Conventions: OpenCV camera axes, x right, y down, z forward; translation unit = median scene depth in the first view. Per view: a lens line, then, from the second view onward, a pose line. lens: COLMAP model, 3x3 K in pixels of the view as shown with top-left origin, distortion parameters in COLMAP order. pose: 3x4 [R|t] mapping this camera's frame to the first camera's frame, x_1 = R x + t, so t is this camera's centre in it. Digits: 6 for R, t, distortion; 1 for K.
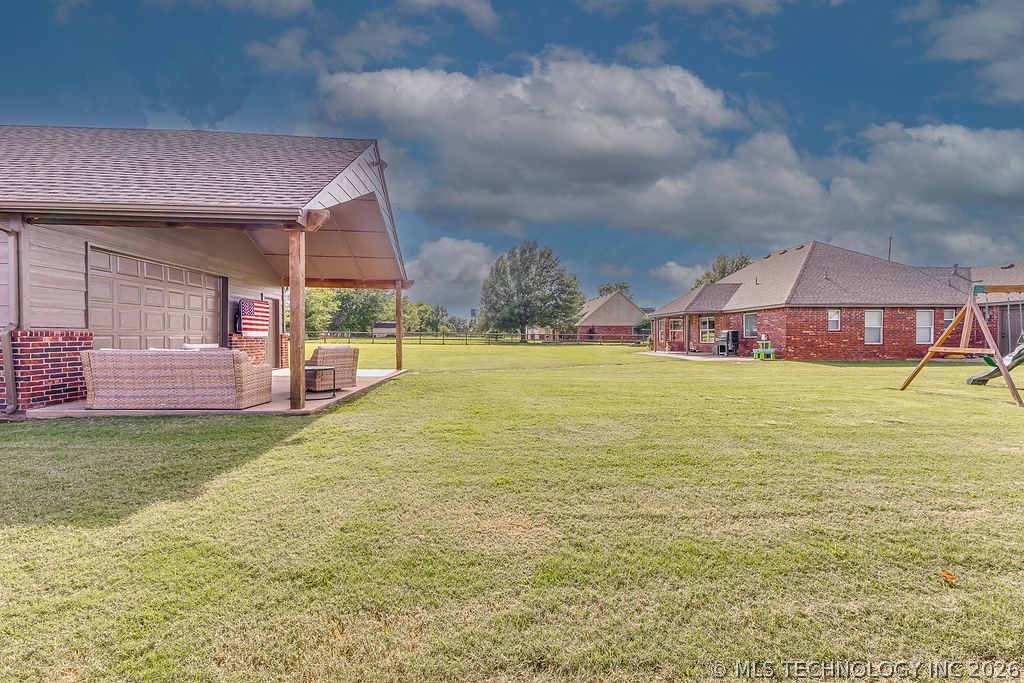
lens RADIAL K [[442.6, 0, 515.7], [0, 442.6, 341.0], [0, 0, 1]] dist [0.000871, -0.000024]
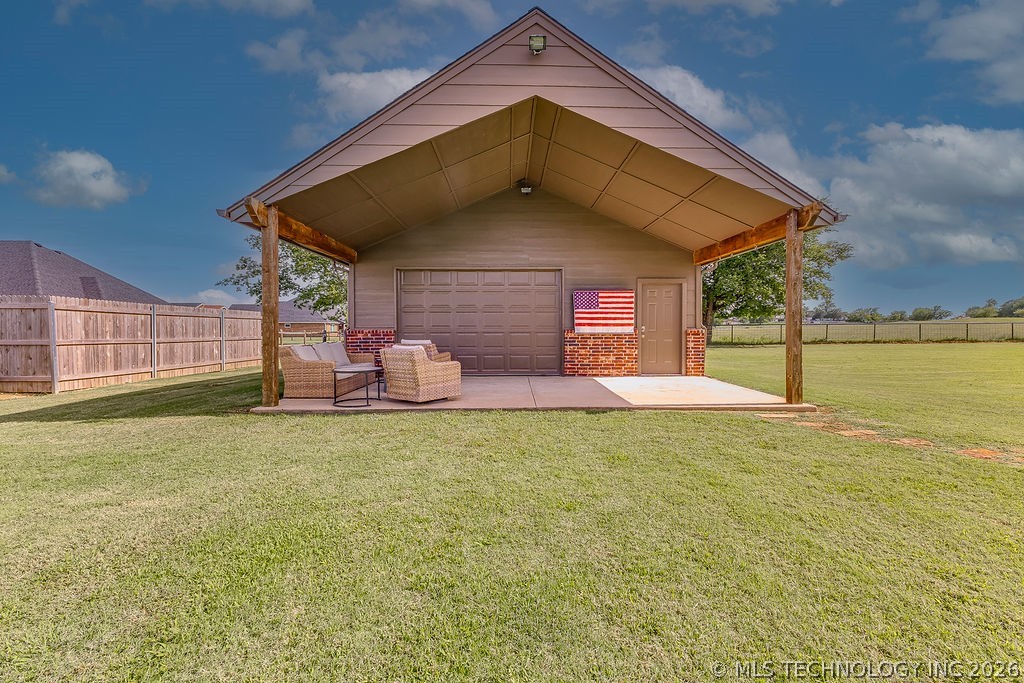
lens RADIAL K [[442.6, 0, 515.7], [0, 442.6, 341.0], [0, 0, 1]] dist [0.000871, -0.000024]
pose [[-0.031984, 0.012582, -0.999409, 0.274503], [-0.007172, 0.999892, 0.012818, -0.004360], [0.999463, 0.007577, -0.031890, 0.902014]]
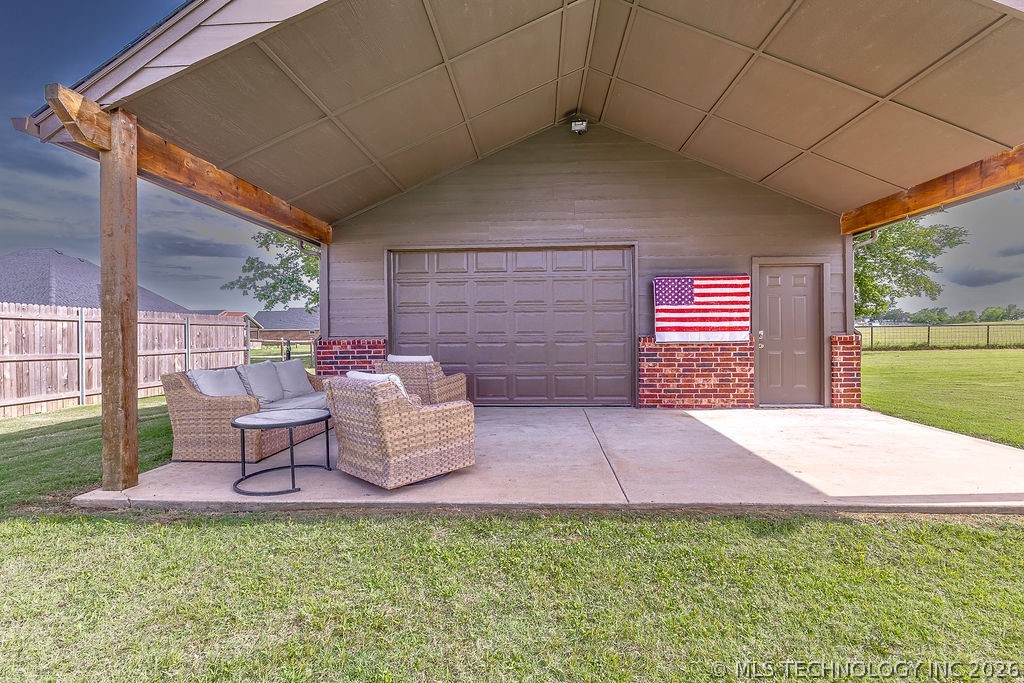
lens RADIAL K [[442.6, 0, 515.7], [0, 442.6, 341.0], [0, 0, 1]] dist [0.000871, -0.000024]
pose [[-0.103007, 0.001771, -0.994679, -0.022722], [0.000126, 0.999998, 0.001767, -0.012313], [0.994681, 0.000057, -0.103007, 0.869524]]
